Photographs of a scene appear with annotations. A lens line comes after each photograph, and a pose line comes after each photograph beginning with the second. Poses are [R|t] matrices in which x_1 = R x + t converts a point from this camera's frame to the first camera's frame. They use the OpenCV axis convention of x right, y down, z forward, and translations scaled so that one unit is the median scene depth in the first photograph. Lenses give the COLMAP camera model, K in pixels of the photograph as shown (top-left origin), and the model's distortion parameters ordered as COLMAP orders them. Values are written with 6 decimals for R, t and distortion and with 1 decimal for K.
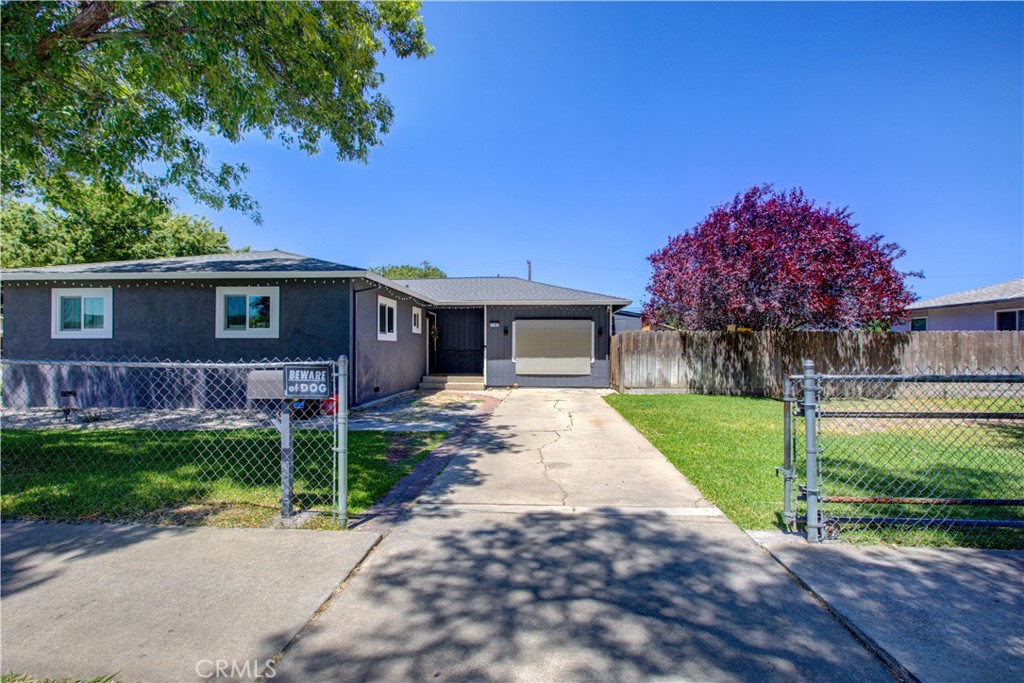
lens RADIAL K [[530.3, 0, 518.1], [0, 530.3, 343.7], [0, 0, 1]] dist [-0.007478, 0.003222]
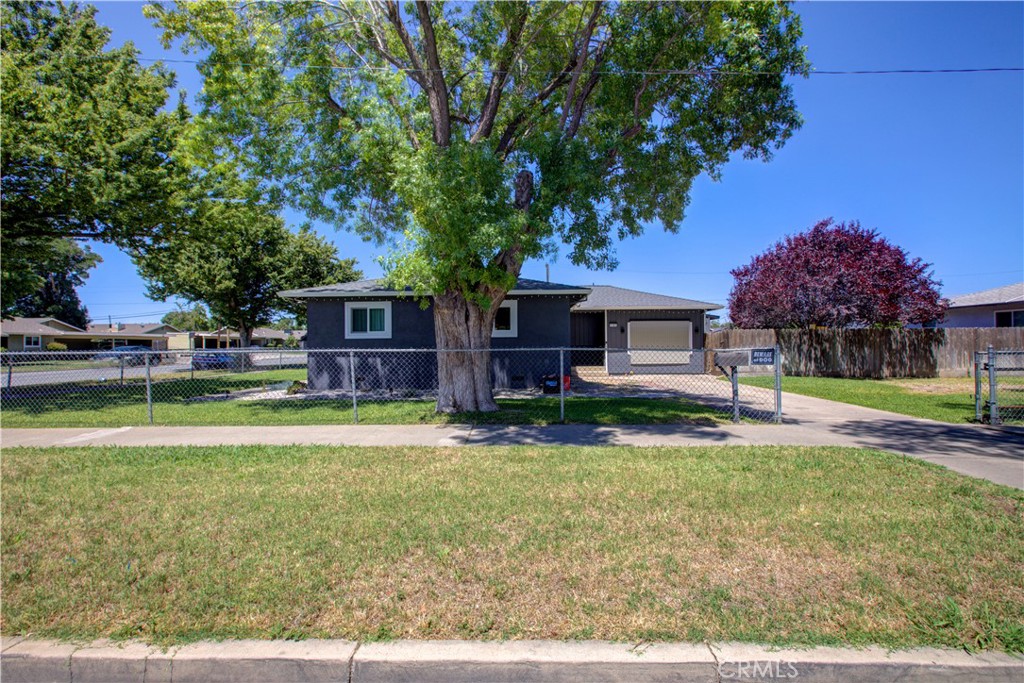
lens RADIAL K [[530.3, 0, 504.6], [0, 530.3, 343.0], [0, 0, 1]] dist [-0.007478, 0.003222]
pose [[0.999479, -0.008645, 0.031100, -0.387040], [0.008499, 0.999952, 0.004816, -0.001467], [-0.031140, -0.004550, 0.999505, -0.294026]]
